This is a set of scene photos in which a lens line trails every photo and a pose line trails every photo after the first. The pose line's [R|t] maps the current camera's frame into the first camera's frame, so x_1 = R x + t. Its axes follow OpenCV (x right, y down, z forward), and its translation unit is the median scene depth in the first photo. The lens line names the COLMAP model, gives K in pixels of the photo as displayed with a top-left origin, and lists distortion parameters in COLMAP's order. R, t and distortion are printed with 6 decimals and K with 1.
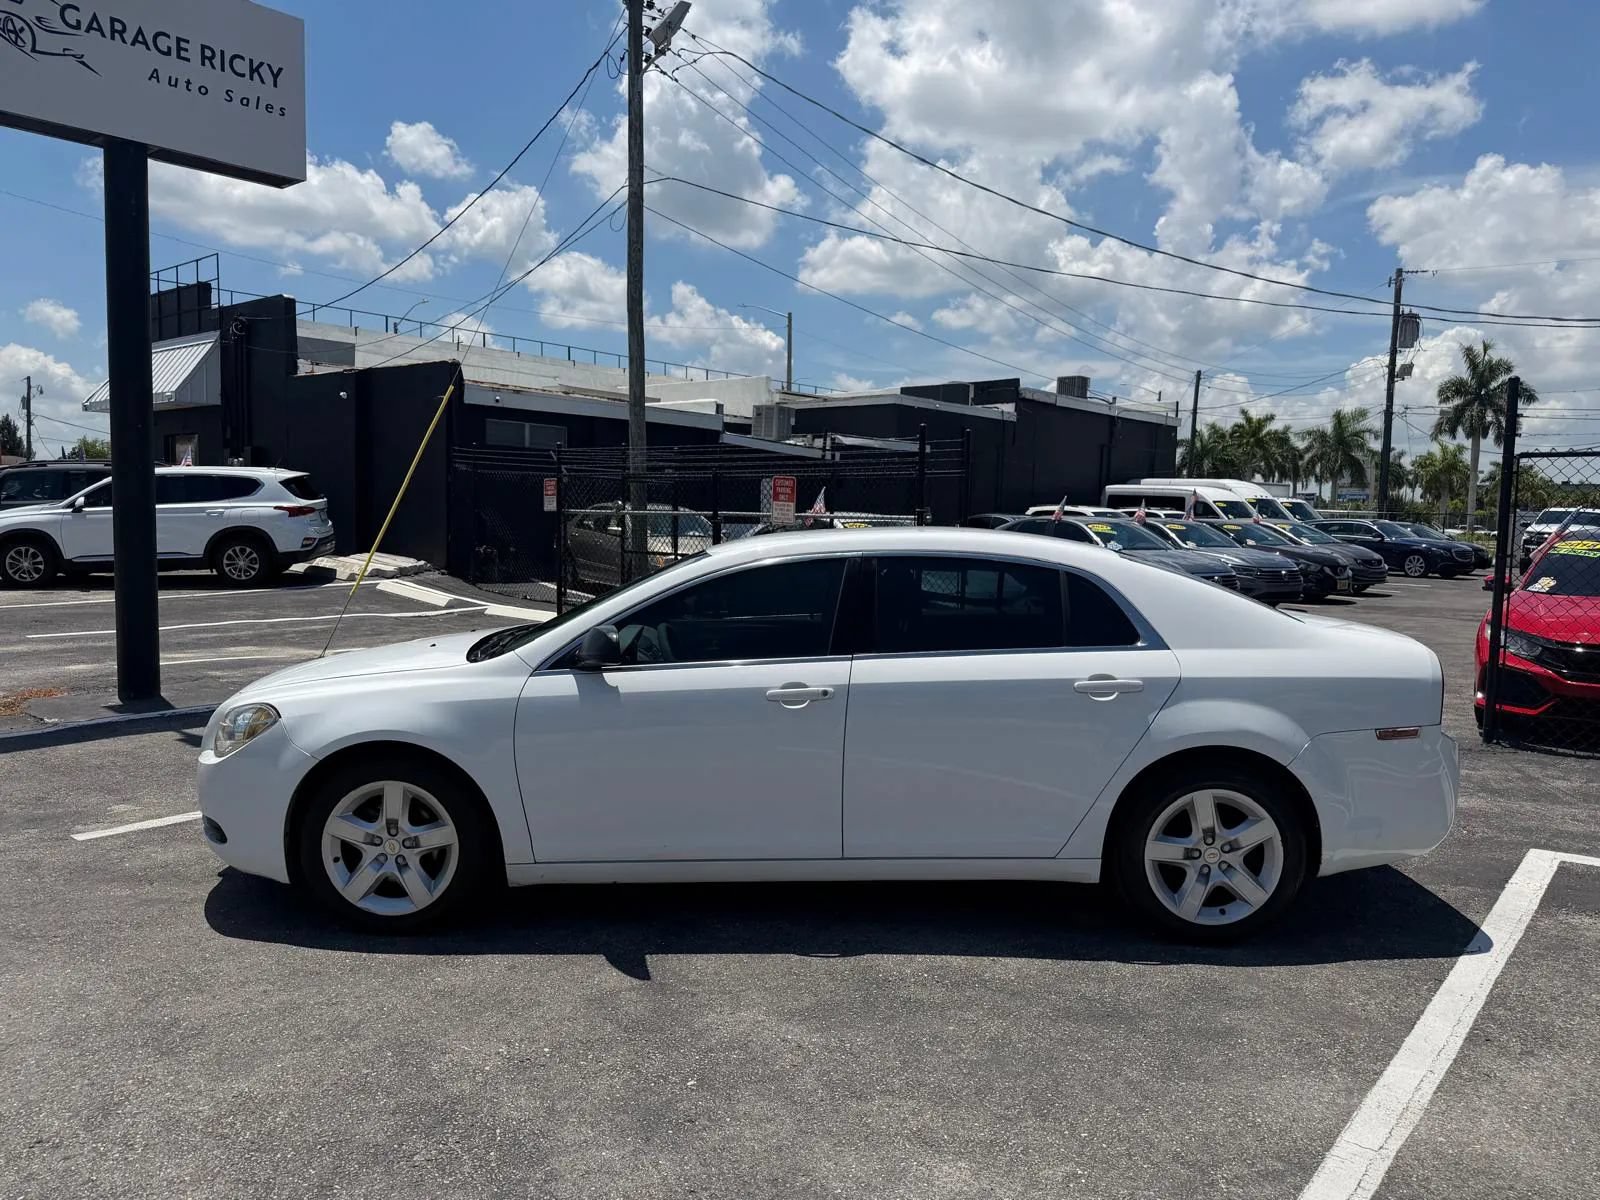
lens RADIAL K [[1127.8, 0, 803.0], [0, 1127.8, 602.7], [0, 0, 1]] dist [0.058040, -0.086201]
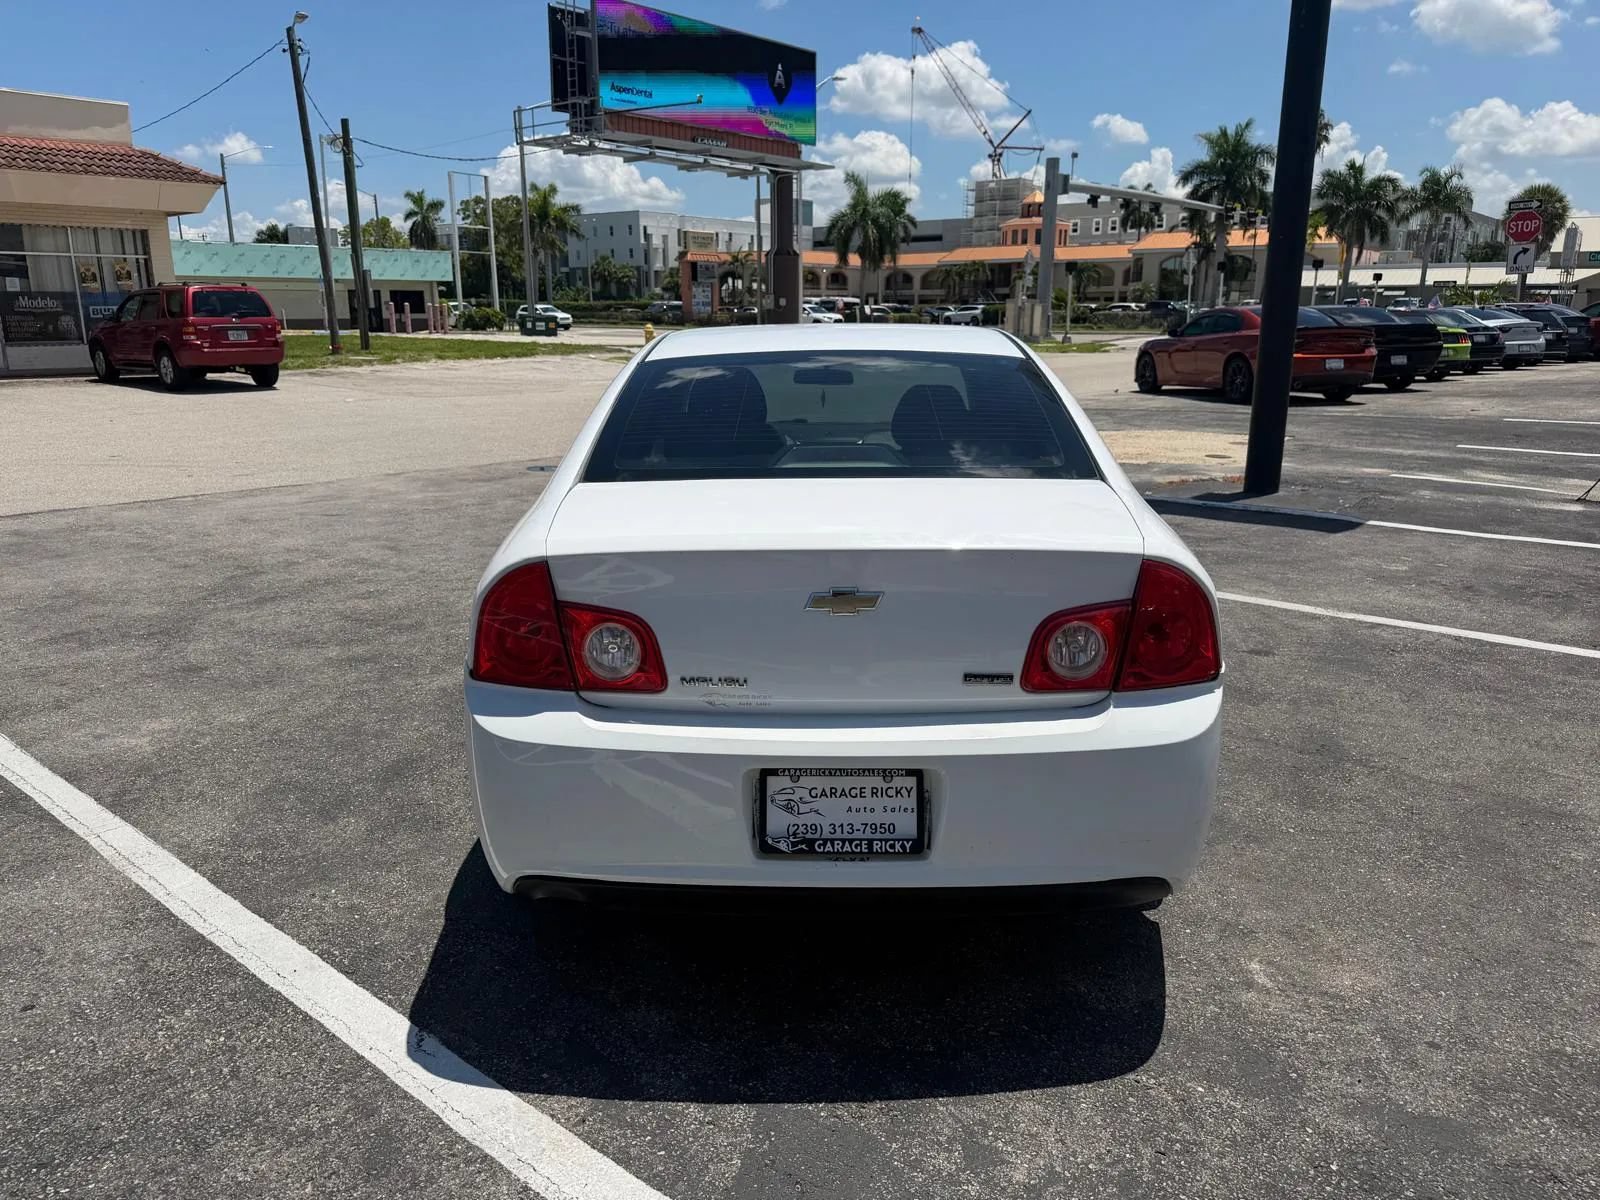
lens RADIAL K [[1127.8, 0, 803.0], [0, 1127.8, 602.7], [0, 0, 1]] dist [0.058040, -0.086201]
pose [[-0.009737, 0.225319, -0.974236, 0.986717], [-0.076366, 0.971270, 0.225396, -0.056523], [0.997032, 0.076594, 0.007749, 1.043079]]
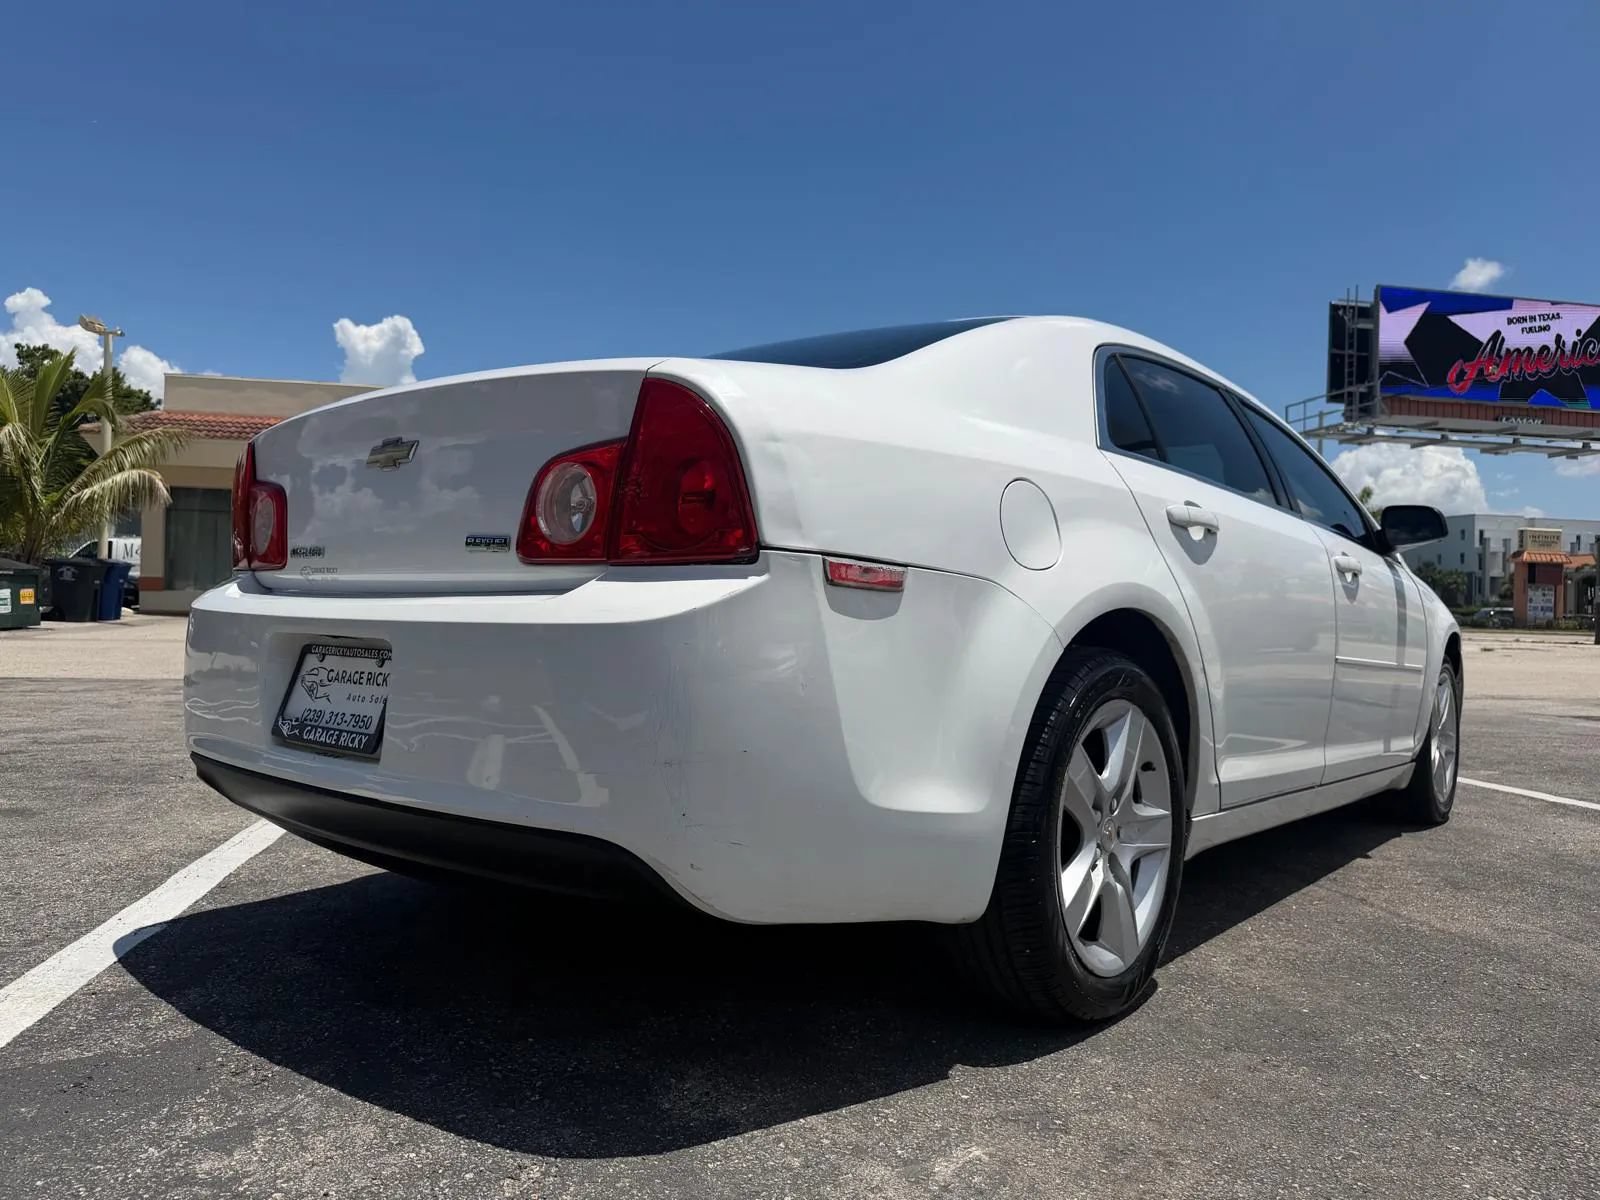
lens RADIAL K [[1145.8, 0, 792.7], [0, 1145.8, 598.8], [0, 0, 1]] dist [-0.007504, -0.000412]
pose [[-0.637514, -0.047032, -0.769002, 0.750712], [-0.097776, 0.995003, 0.020204, 0.077567], [0.764209, 0.088070, -0.638928, 1.448544]]
